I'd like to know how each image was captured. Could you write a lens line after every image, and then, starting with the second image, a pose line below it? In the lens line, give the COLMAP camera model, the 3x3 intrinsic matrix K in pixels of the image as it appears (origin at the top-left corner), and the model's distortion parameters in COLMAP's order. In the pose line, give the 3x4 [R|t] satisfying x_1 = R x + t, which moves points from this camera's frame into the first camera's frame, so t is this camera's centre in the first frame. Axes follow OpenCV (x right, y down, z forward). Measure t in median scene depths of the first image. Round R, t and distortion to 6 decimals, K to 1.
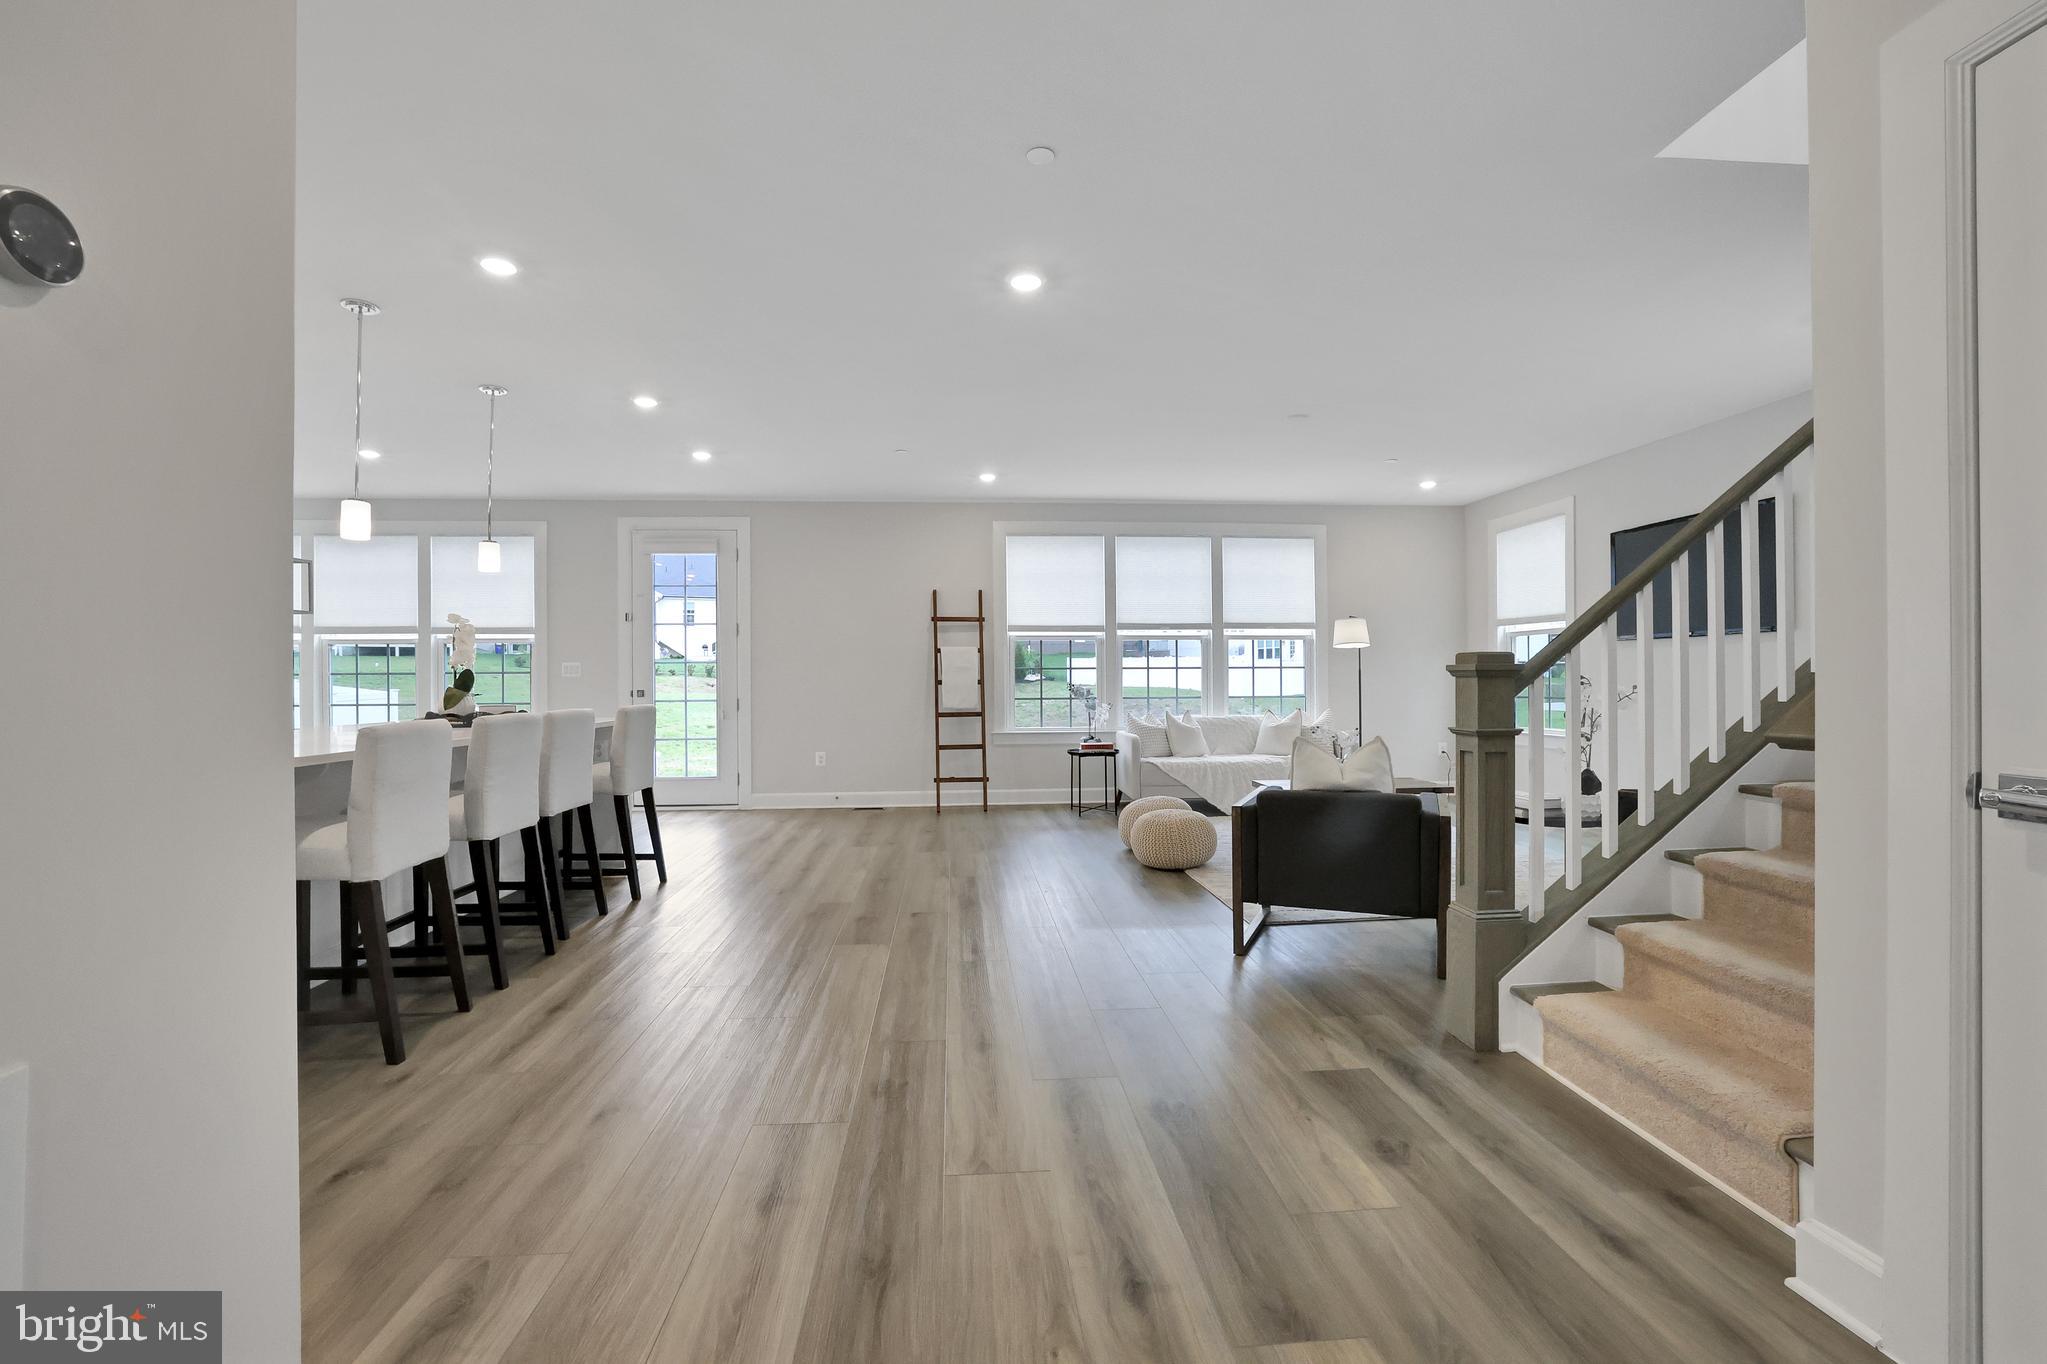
lens RADIAL K [[876.2, 0, 1020.5], [0, 876.2, 679.2], [0, 0, 1]] dist [-0.047904, 0.016910]
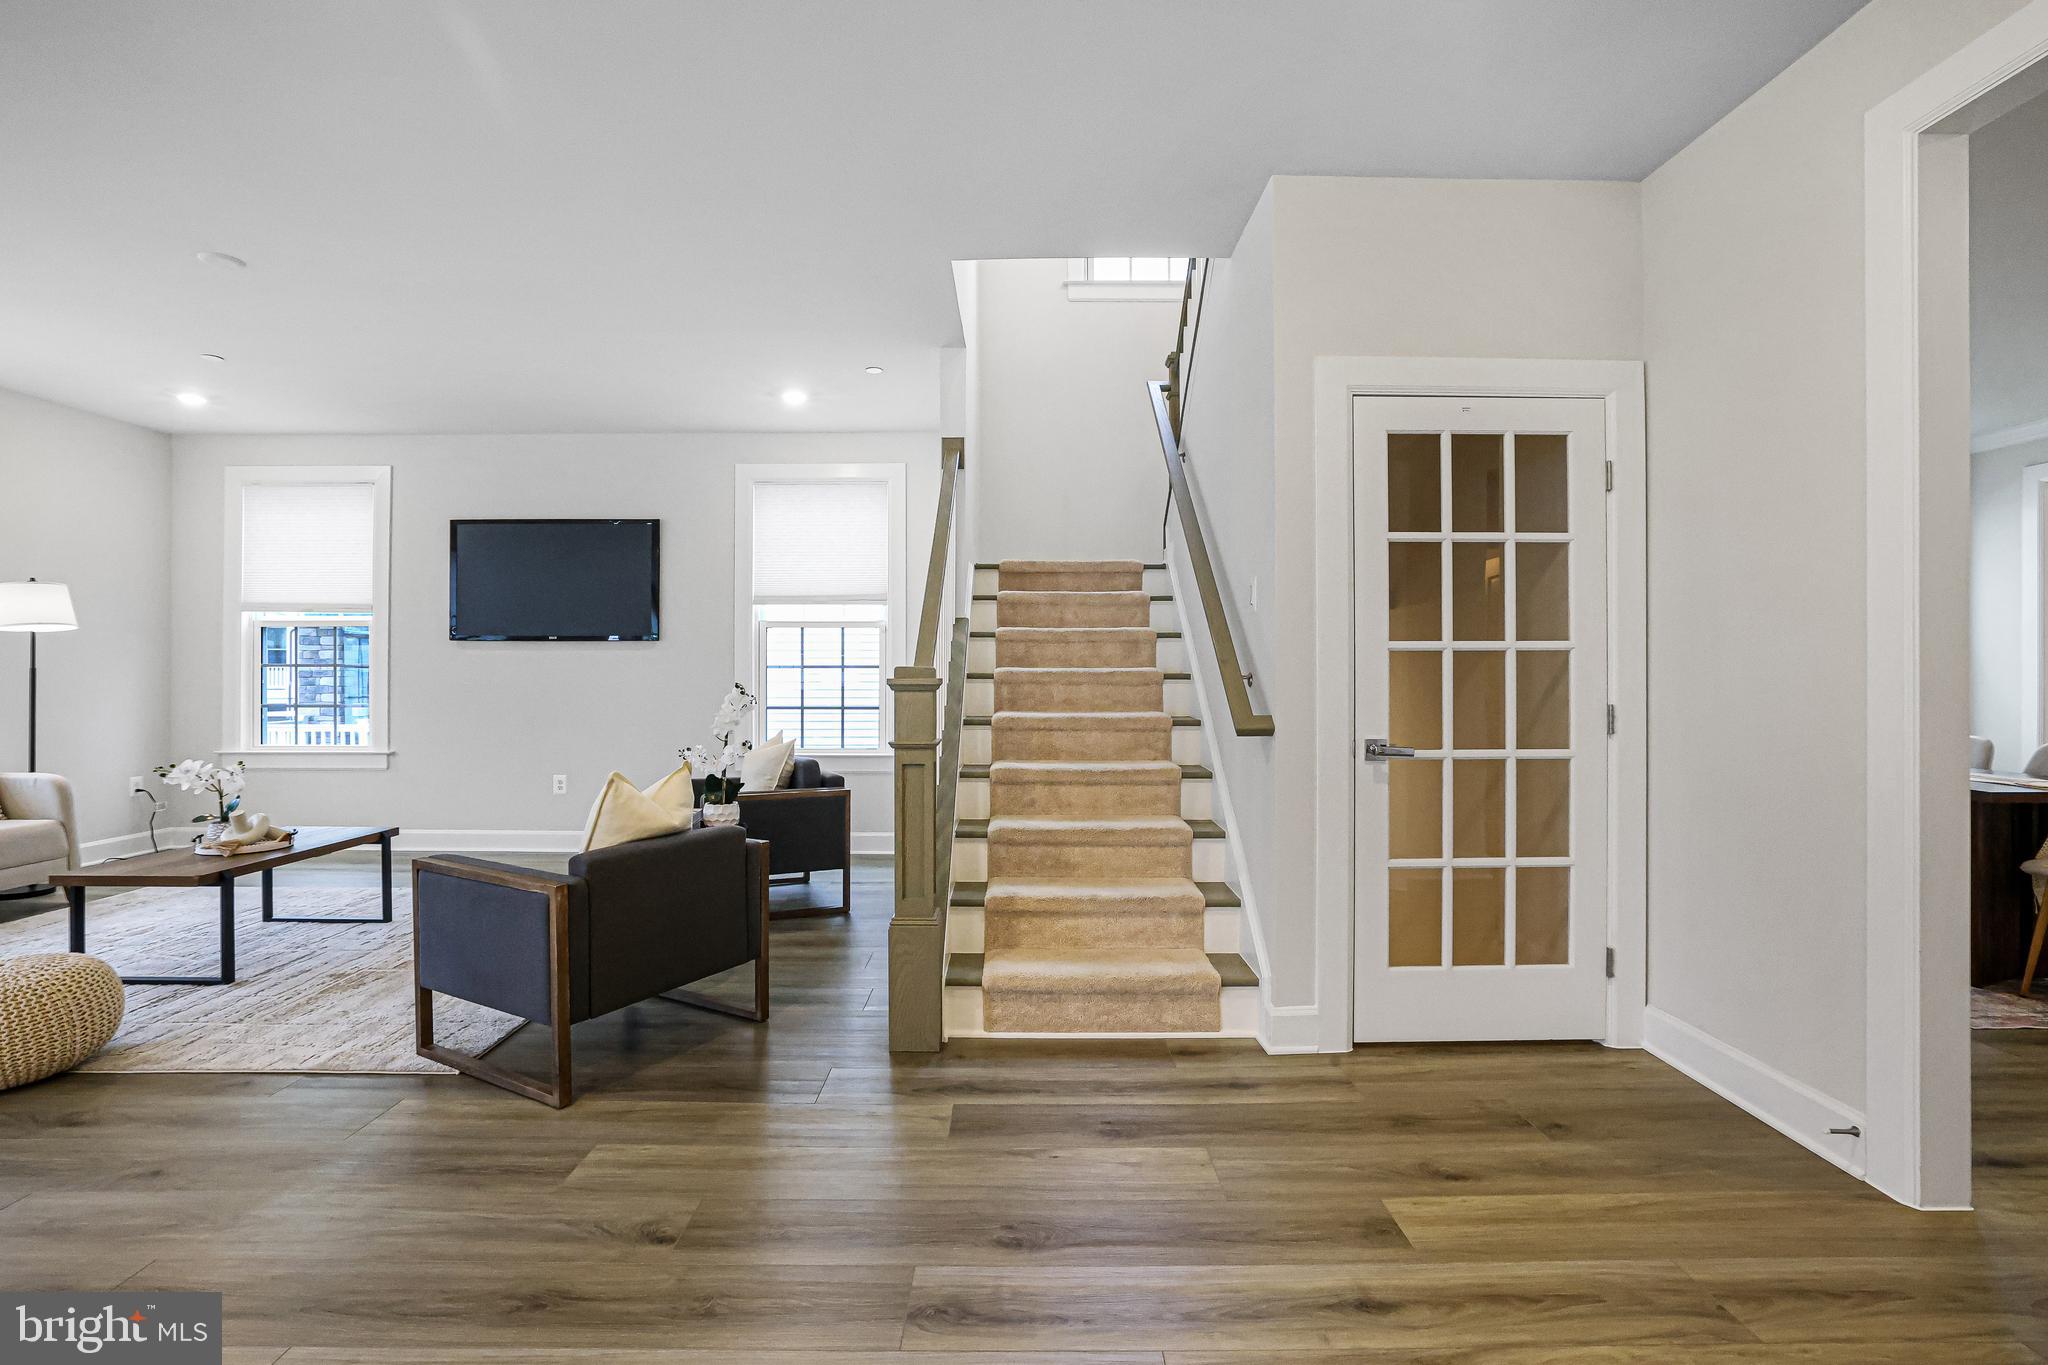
lens RADIAL K [[967.7, 0, 1025.7], [0, 967.7, 671.1], [0, 0, 1]] dist [-0.035302, 0.000026]
pose [[0.075357, 0.005841, 0.997139, -0.309331], [-0.002089, 0.999982, -0.005700, -0.010222], [-0.997154, -0.001654, 0.075368, 0.400063]]
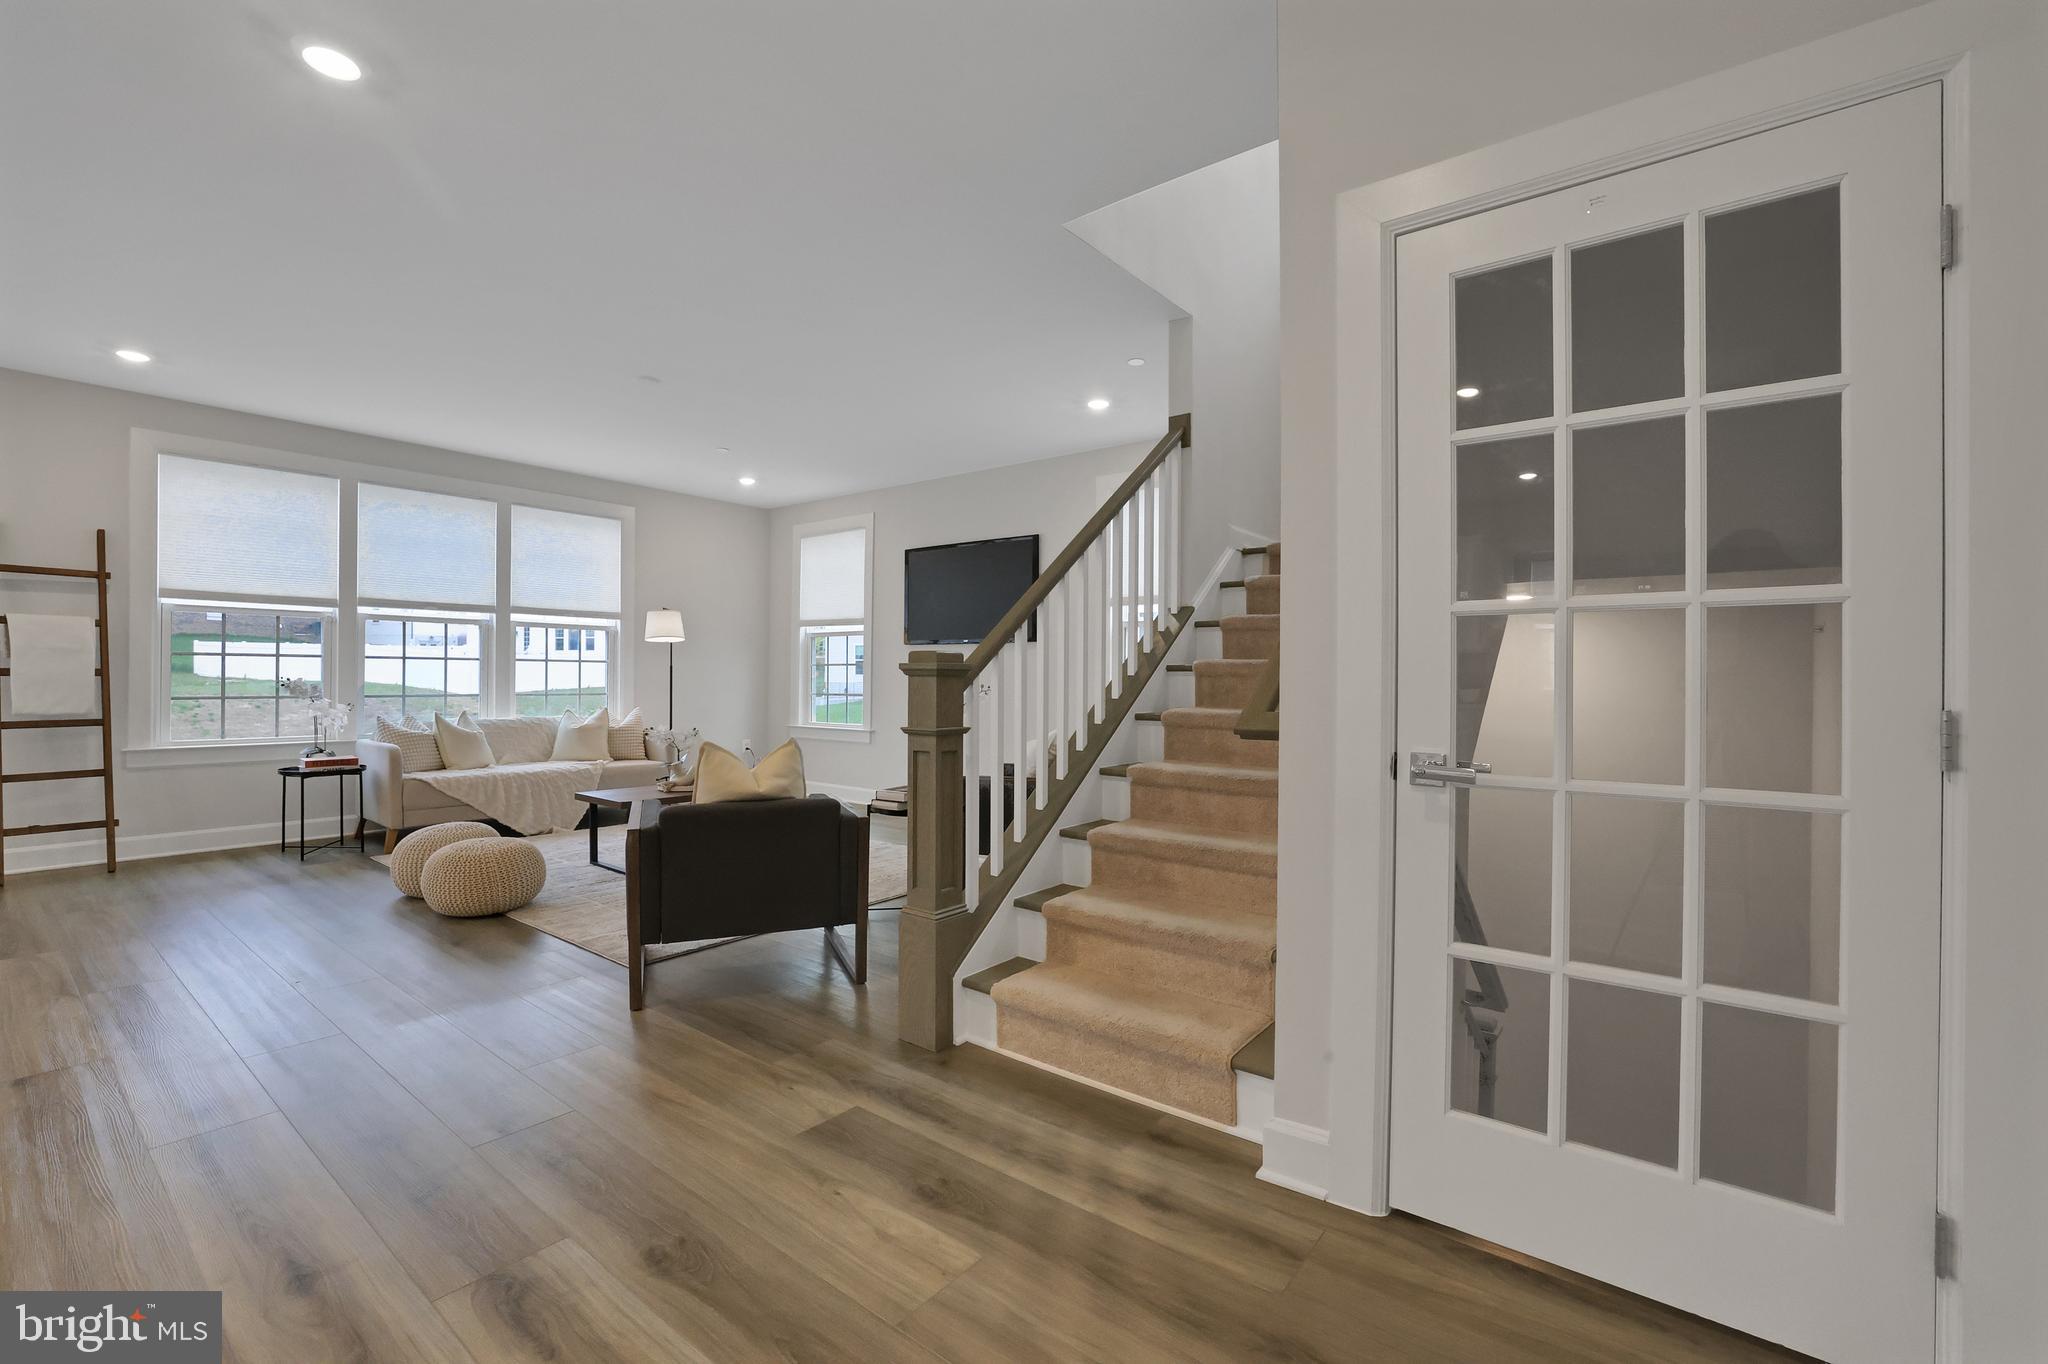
lens RADIAL K [[876.6, 0, 1021.0], [0, 876.6, 679.2], [0, 0, 1]] dist [-0.047904, 0.016910]
pose [[0.675534, 0.009491, 0.737267, -0.074412], [-0.012759, 0.999918, -0.001181, 0.000457], [-0.737218, -0.008609, 0.675600, 0.124753]]
